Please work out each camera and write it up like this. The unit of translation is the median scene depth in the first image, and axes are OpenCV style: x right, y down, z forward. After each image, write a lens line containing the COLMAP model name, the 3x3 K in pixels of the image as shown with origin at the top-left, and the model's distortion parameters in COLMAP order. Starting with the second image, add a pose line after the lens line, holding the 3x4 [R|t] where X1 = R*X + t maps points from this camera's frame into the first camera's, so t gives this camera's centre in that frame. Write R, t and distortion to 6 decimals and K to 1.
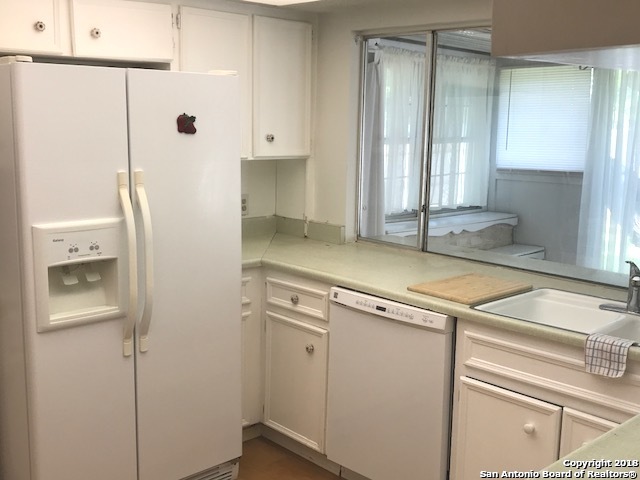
lens RADIAL K [[739.8, 0, 319.5], [0, 739.8, 236.6], [0, 0, 1]] dist [0.020045, 0.005639]
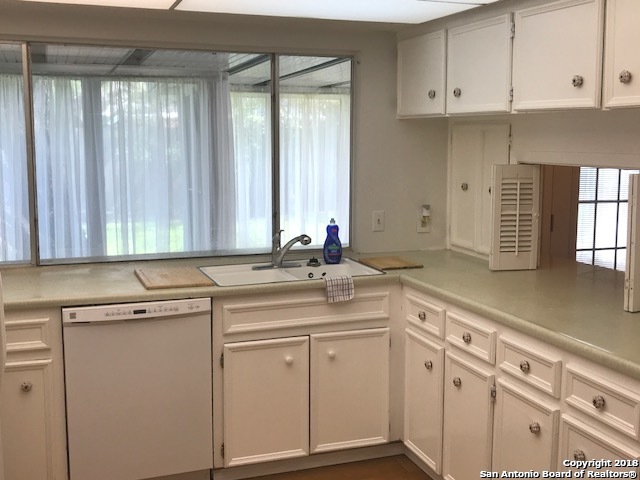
lens RADIAL K [[739.8, 0, 319.5], [0, 739.8, 236.6], [0, 0, 1]] dist [0.020045, 0.005639]
pose [[0.391441, -0.143796, 0.908899, -0.801346], [0.152197, 0.984229, 0.090166, -0.067261], [-0.907530, 0.103037, 0.407153, 0.347277]]
